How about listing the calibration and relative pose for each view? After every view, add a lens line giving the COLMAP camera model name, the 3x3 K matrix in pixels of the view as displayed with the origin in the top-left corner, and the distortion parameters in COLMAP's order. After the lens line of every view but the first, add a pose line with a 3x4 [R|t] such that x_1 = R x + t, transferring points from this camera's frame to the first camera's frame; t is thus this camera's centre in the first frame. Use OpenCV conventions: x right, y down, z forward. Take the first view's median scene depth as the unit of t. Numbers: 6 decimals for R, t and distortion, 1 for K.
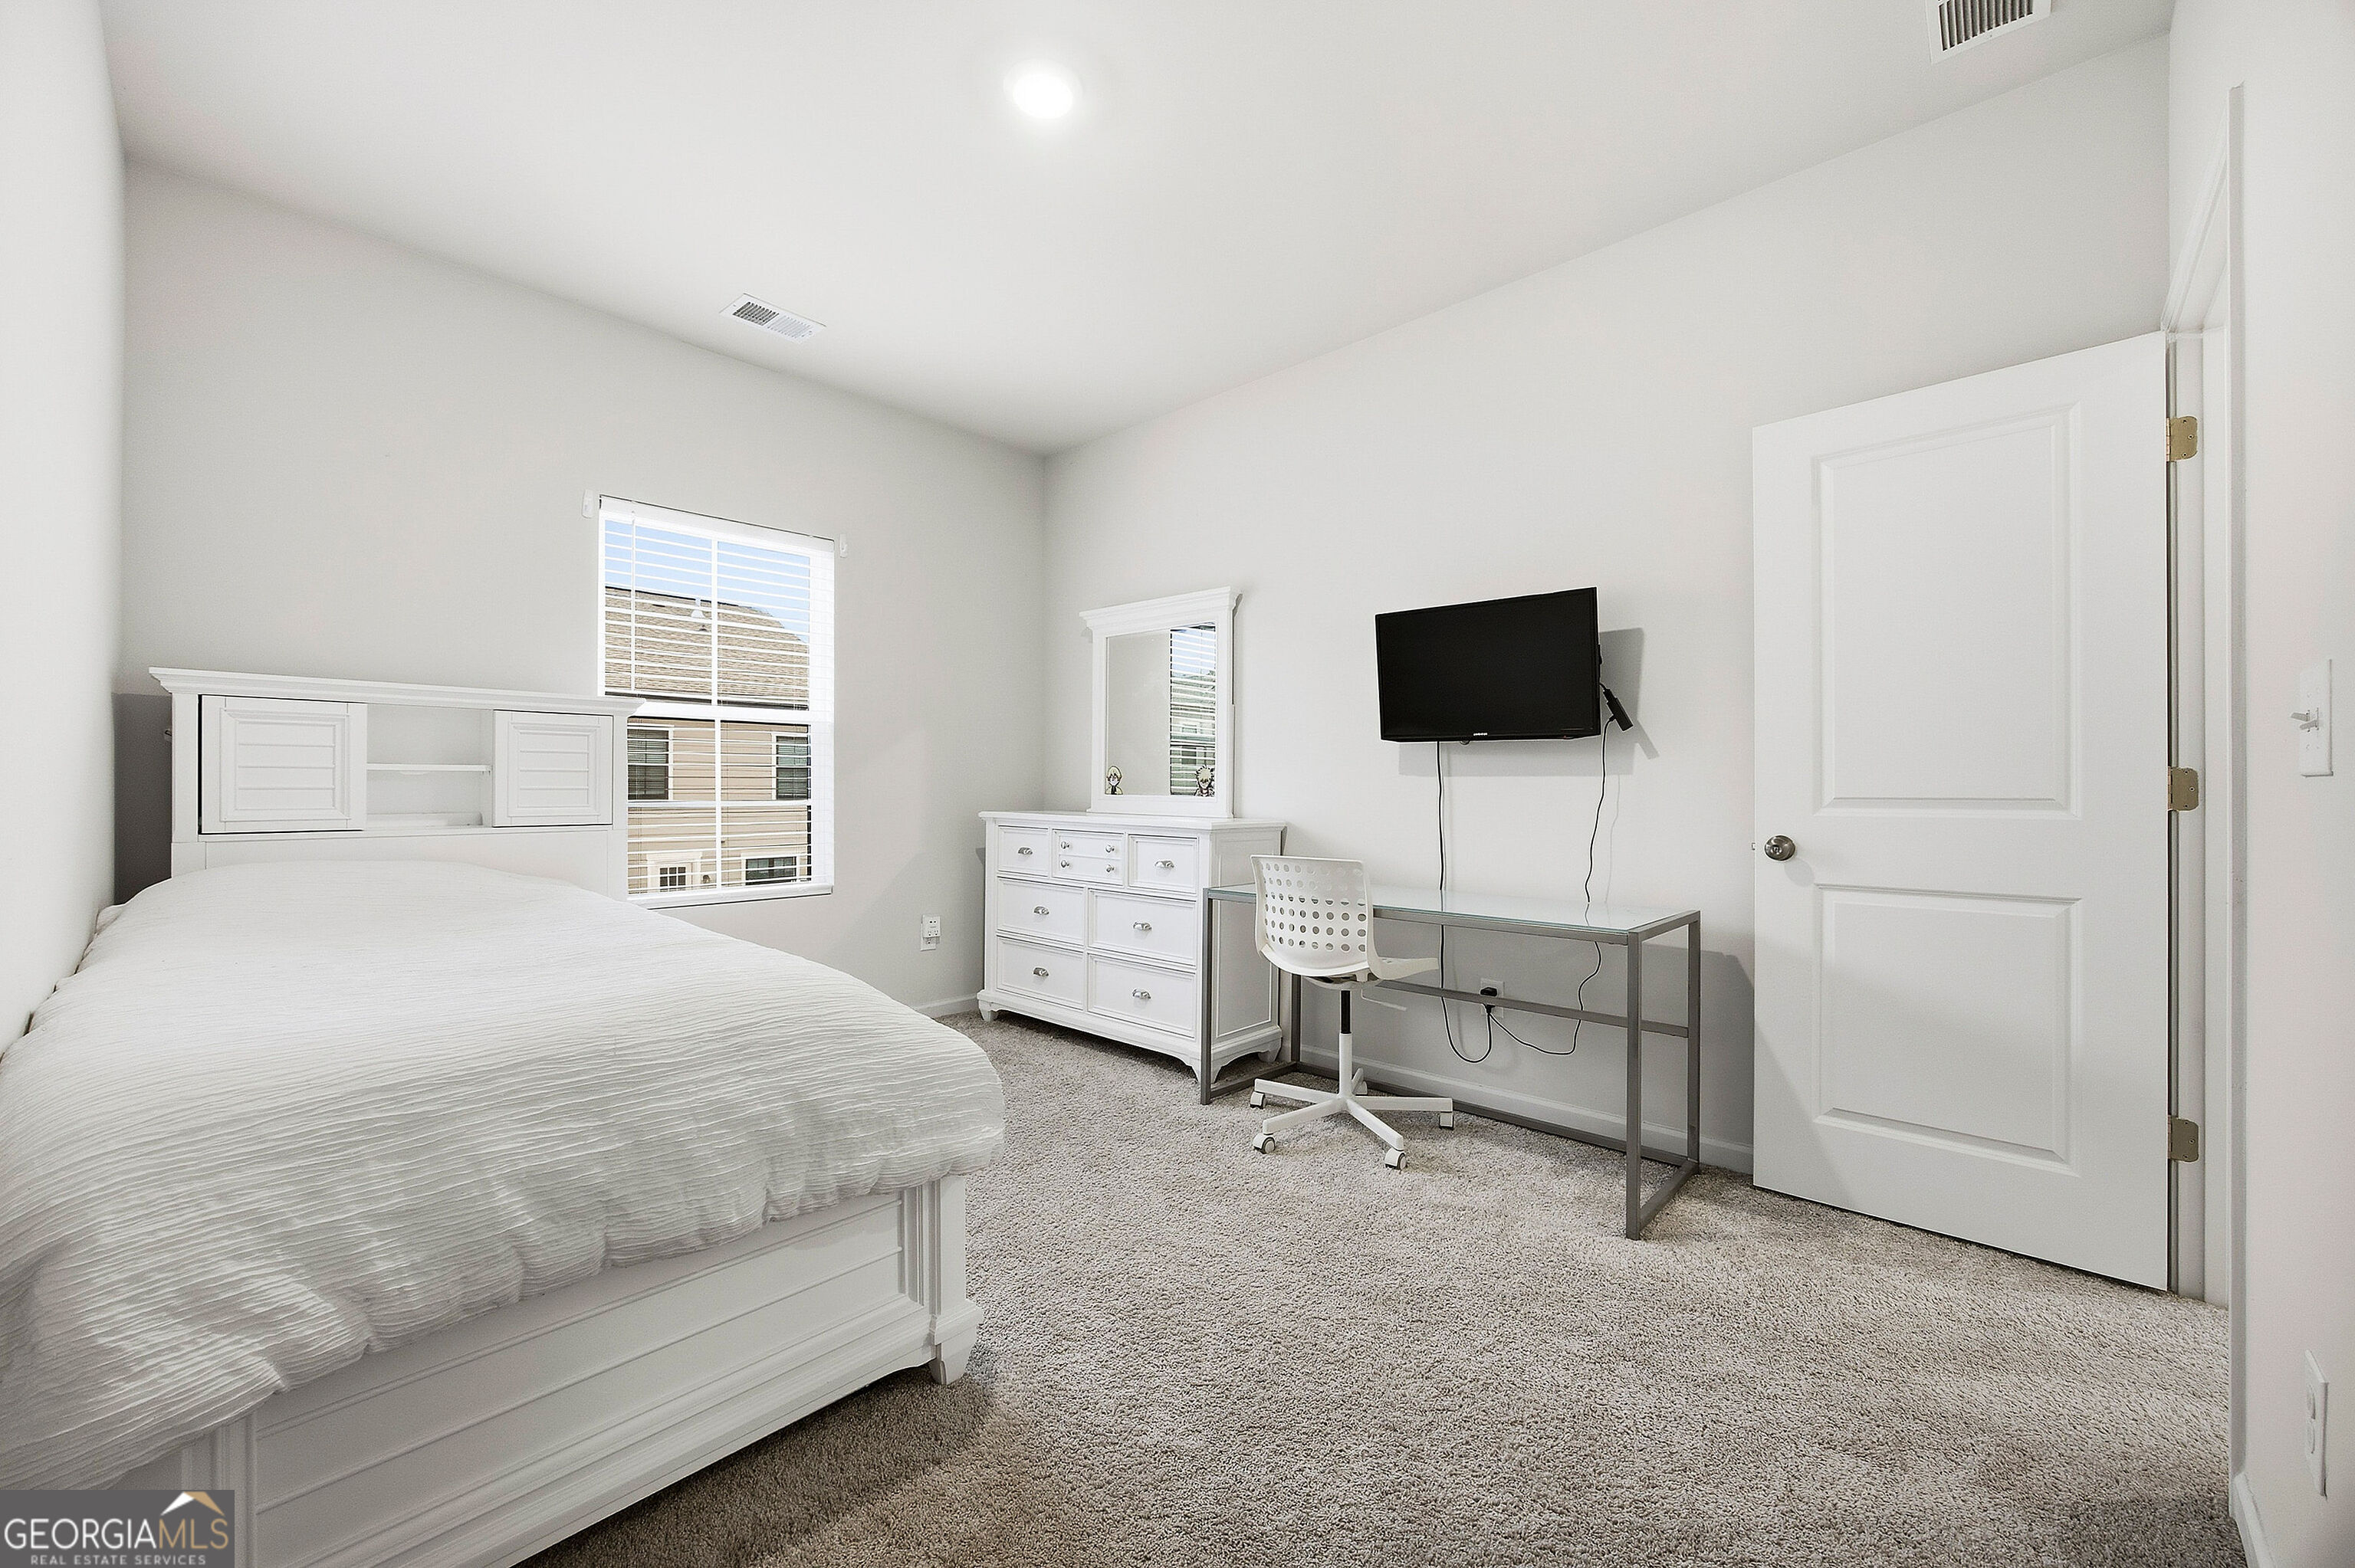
lens RADIAL K [[921.3, 0, 1232.6], [0, 921.3, 785.4], [0, 0, 1]] dist [0.001368, 0.000238]
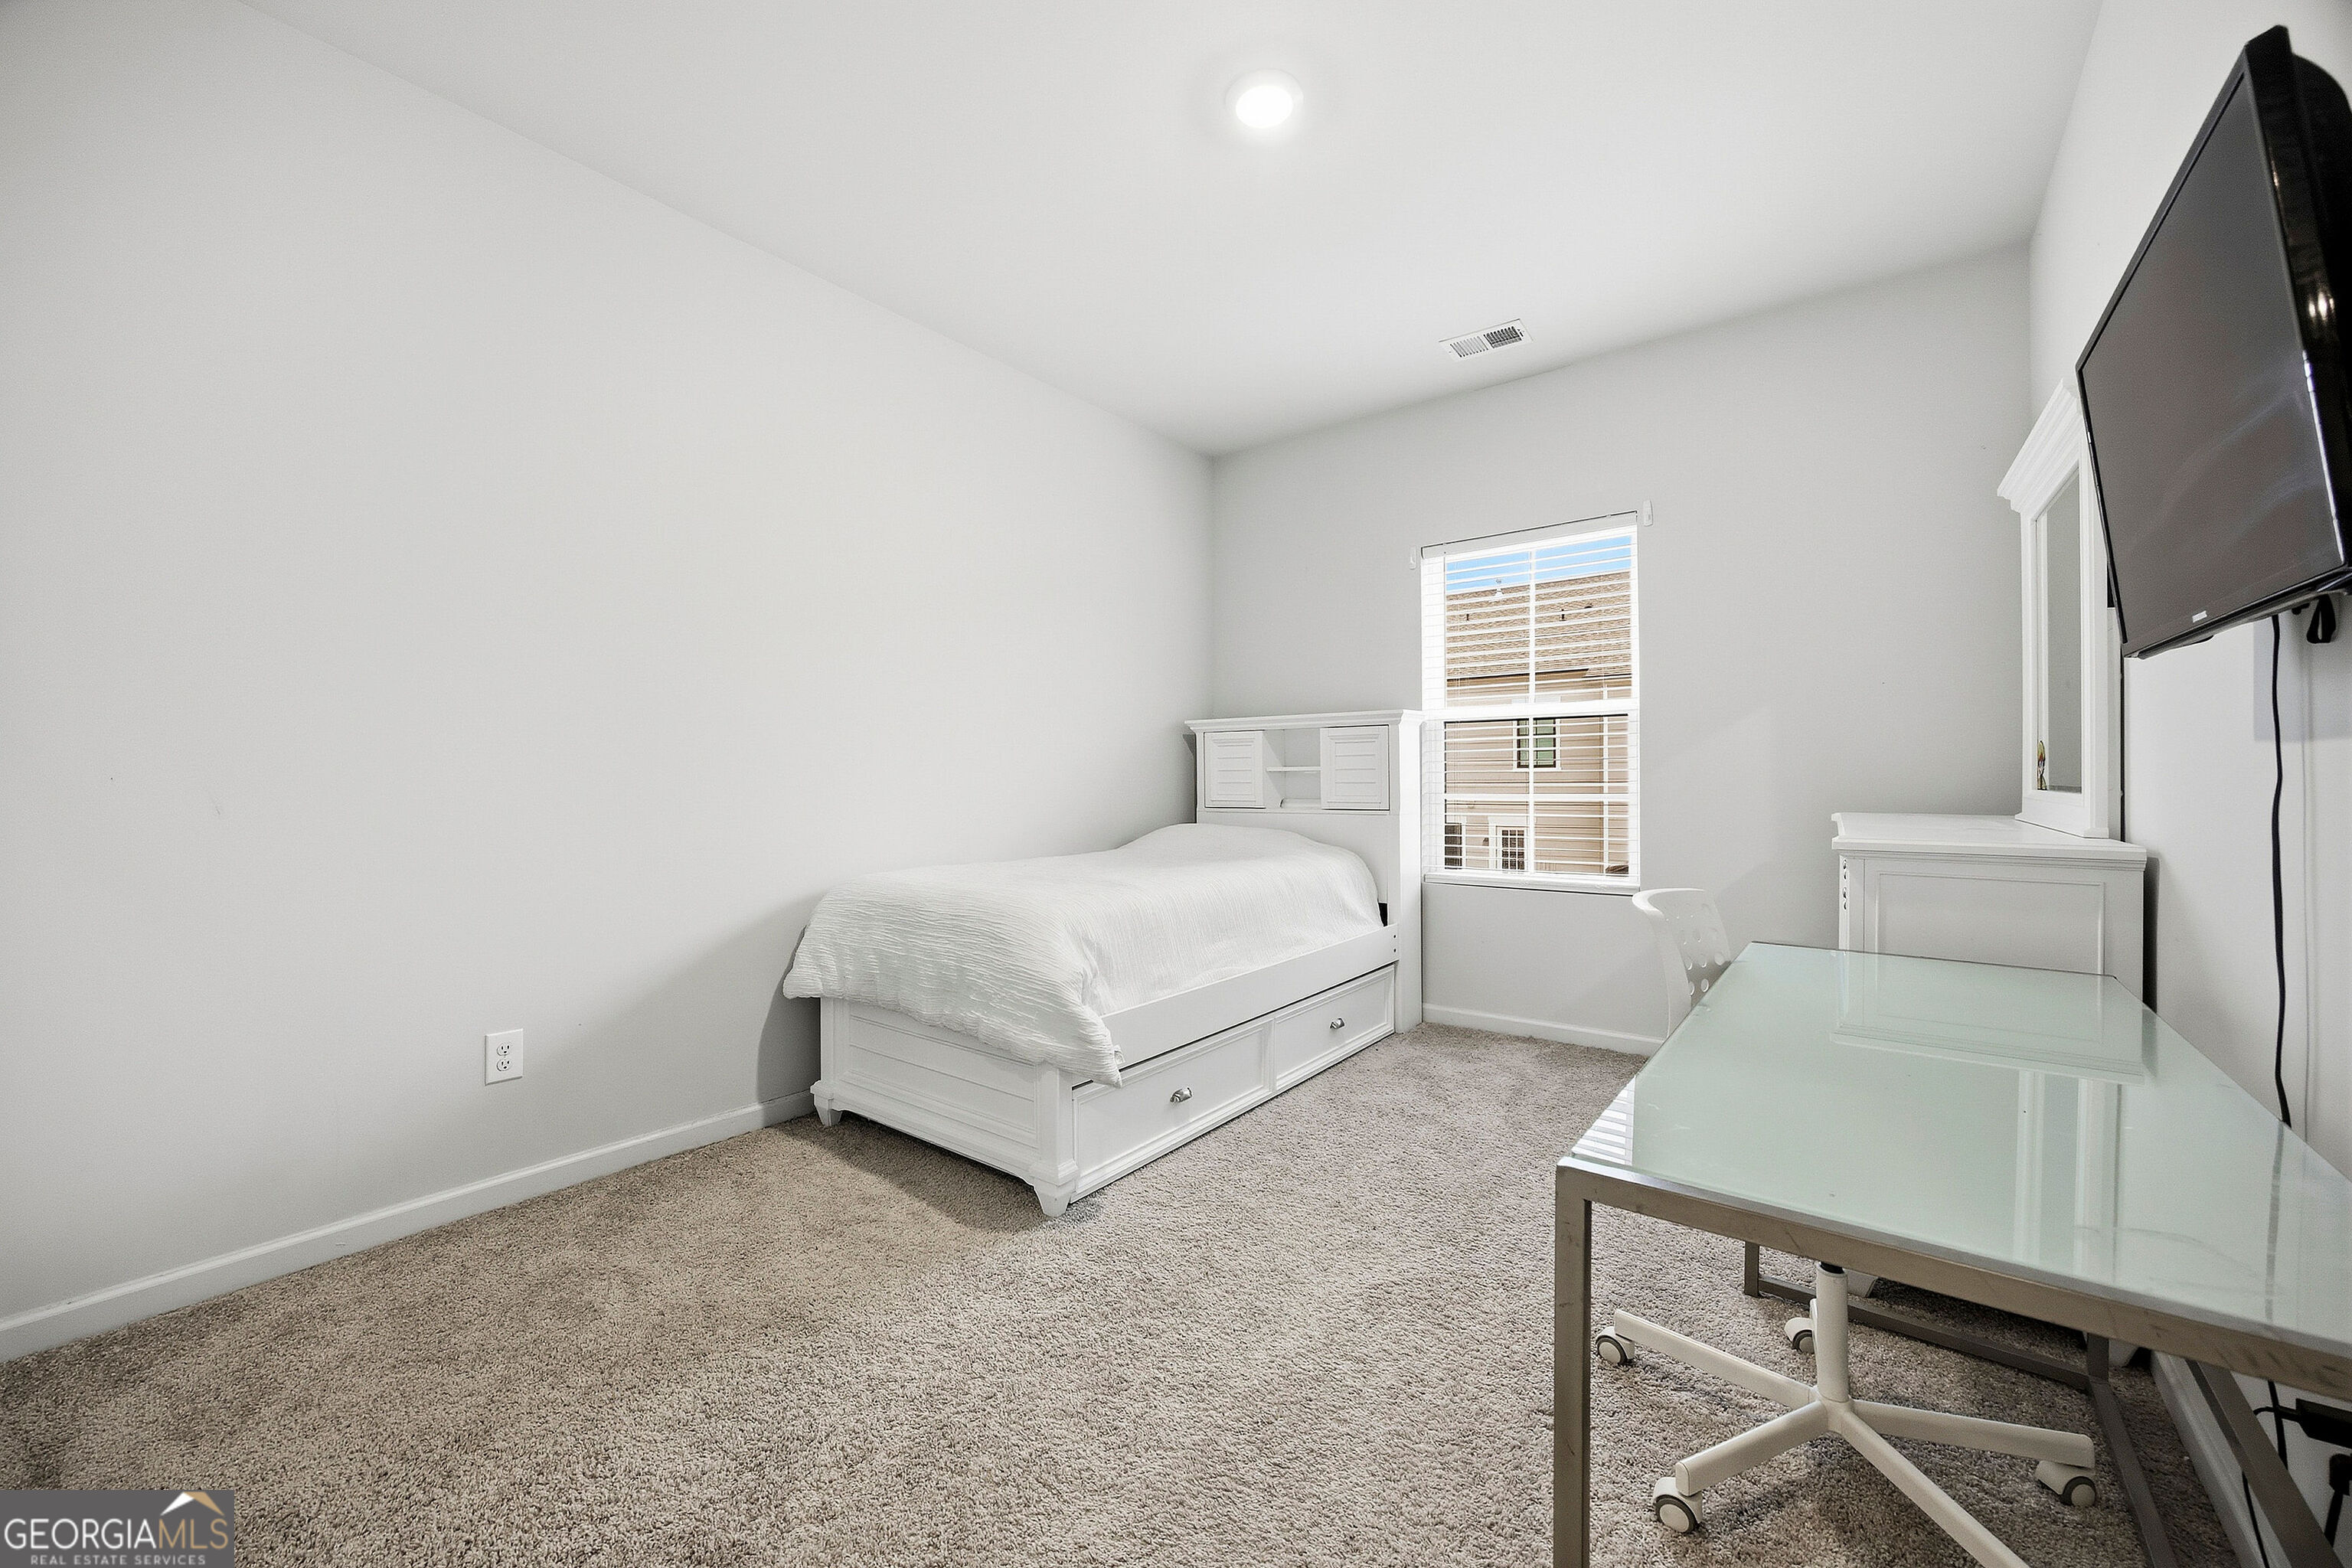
lens RADIAL K [[920.3, 0, 1154.0], [0, 920.3, 792.9], [0, 0, 1]] dist [0.001368, 0.000238]
pose [[0.060647, 0.010402, -0.998105, 1.151999], [-0.000409, 0.999946, 0.010396, 0.012053], [0.998159, -0.000222, 0.060648, 1.182766]]
